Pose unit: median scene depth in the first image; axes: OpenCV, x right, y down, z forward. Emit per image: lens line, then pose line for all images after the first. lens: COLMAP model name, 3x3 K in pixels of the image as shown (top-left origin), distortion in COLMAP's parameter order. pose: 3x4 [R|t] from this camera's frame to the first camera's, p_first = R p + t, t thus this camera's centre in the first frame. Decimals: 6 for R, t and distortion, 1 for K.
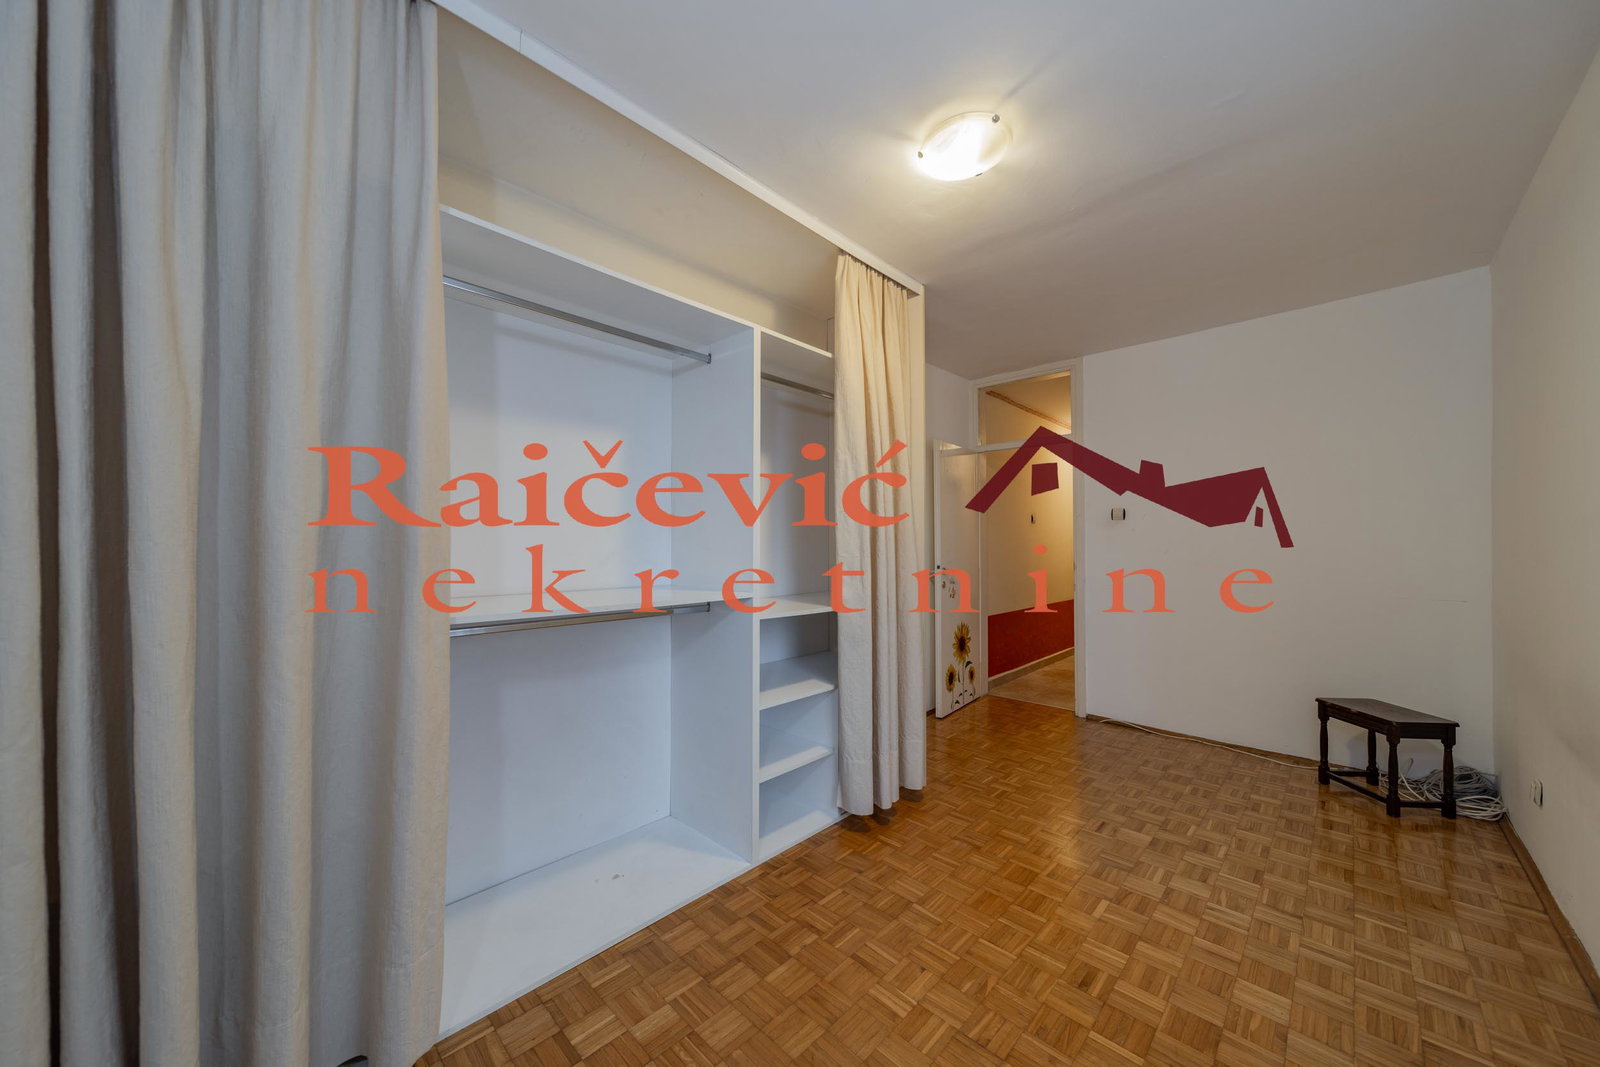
lens RADIAL K [[567.8, 0, 798.1], [0, 567.8, 535.4], [0, 0, 1]] dist [0.004392, -0.000759]
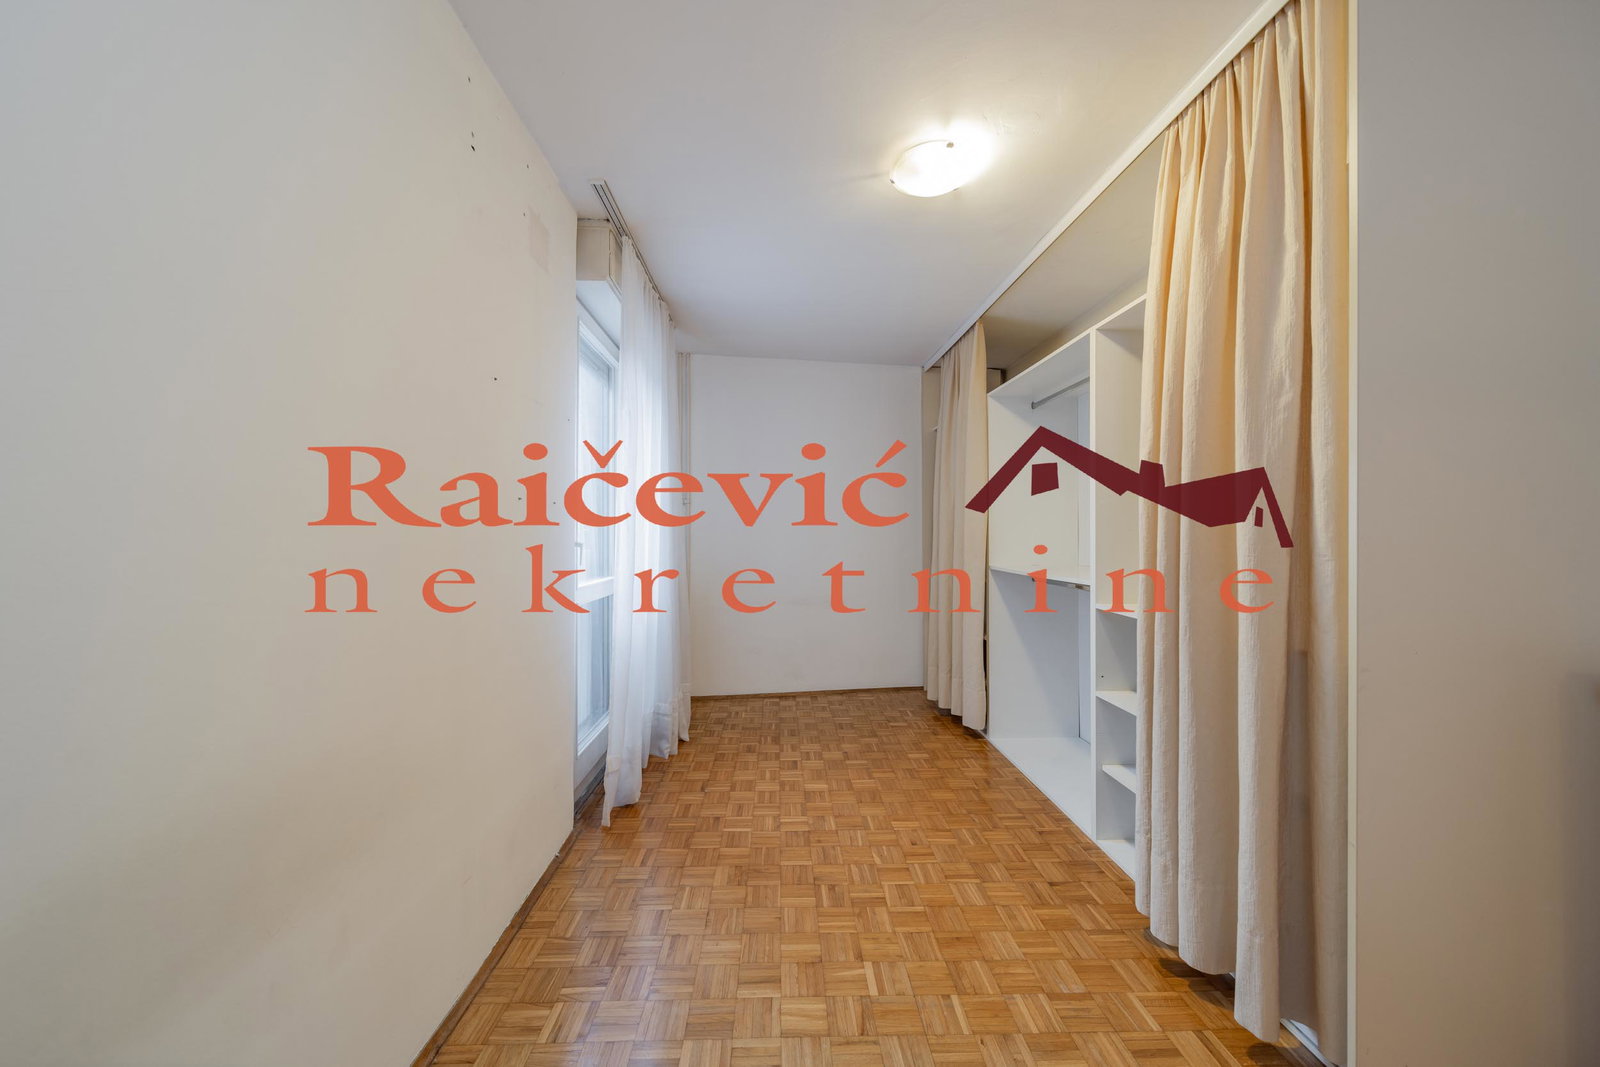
lens RADIAL K [[560.0, 0, 797.8], [0, 560.0, 522.8], [0, 0, 1]] dist [0.001194, 0.000034]
pose [[-0.688683, -0.009803, -0.724997, 1.370752], [0.008520, 0.999730, -0.021612, 0.005657], [0.725013, -0.021060, -0.688413, 1.703304]]
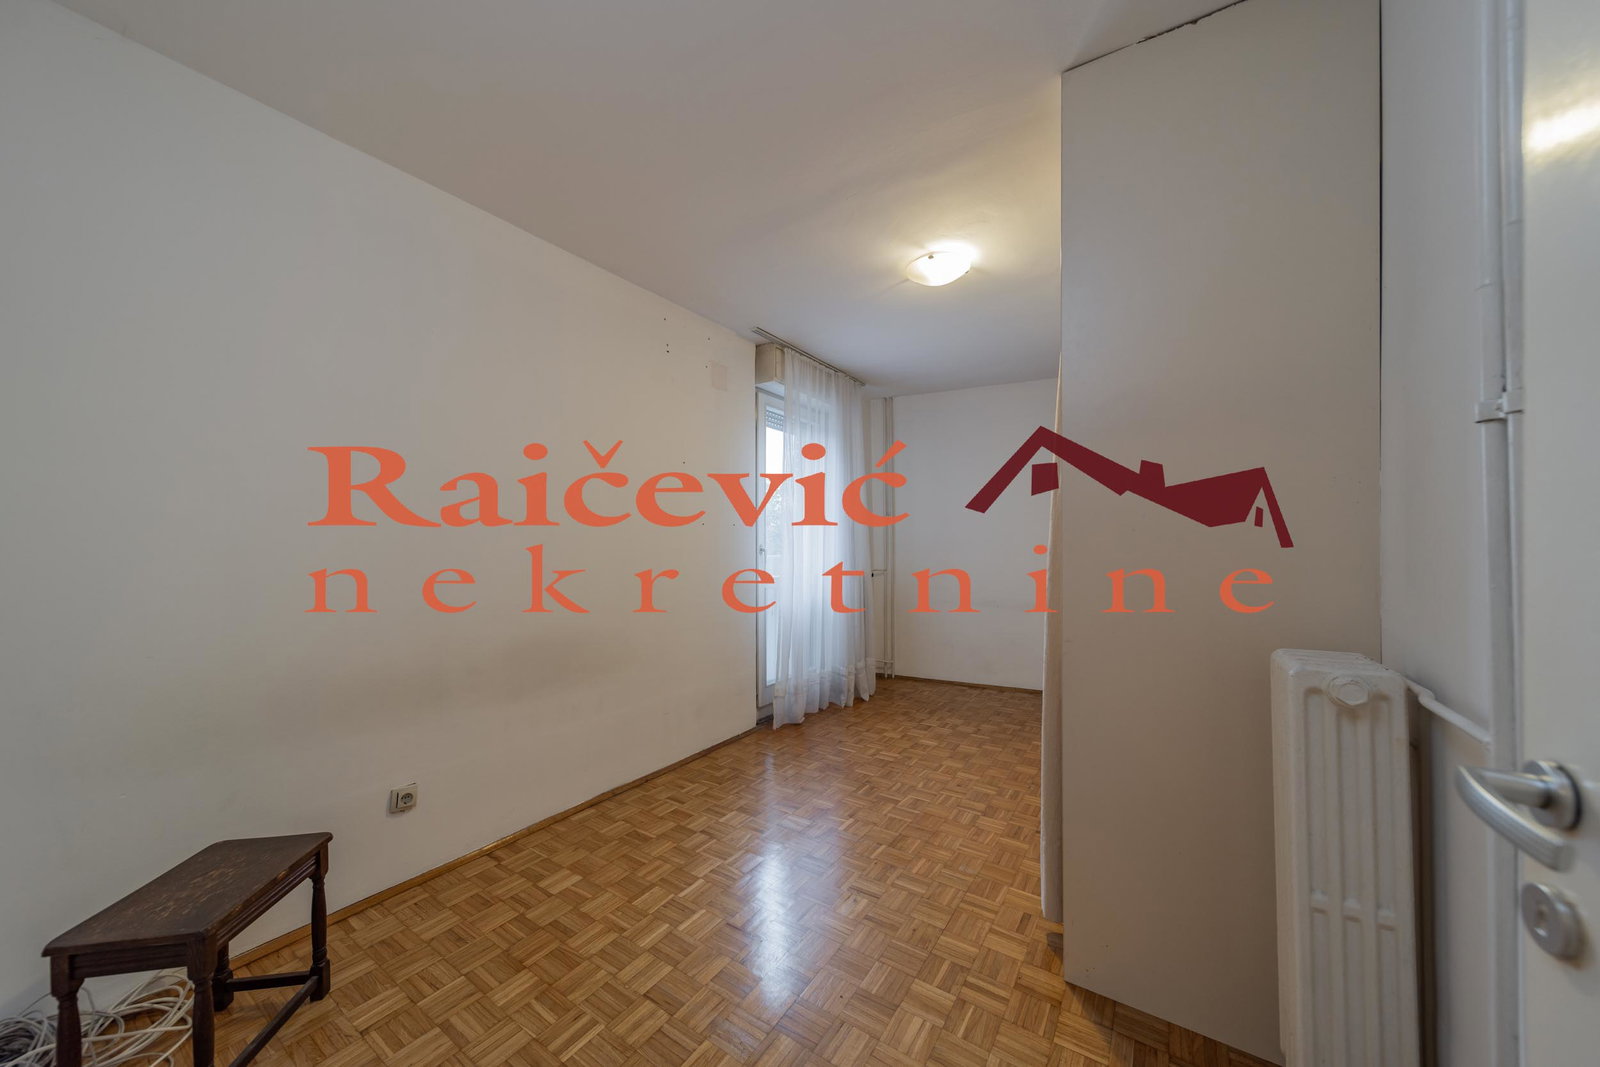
lens RADIAL K [[560.0, 0, 795.8], [0, 560.0, 541.6], [0, 0, 1]] dist [0.001194, 0.000034]
pose [[-0.982297, 0.007876, -0.187164, 1.007312], [0.010292, 0.999876, -0.011937, 0.013579], [0.187047, -0.013652, -0.982256, 2.568986]]
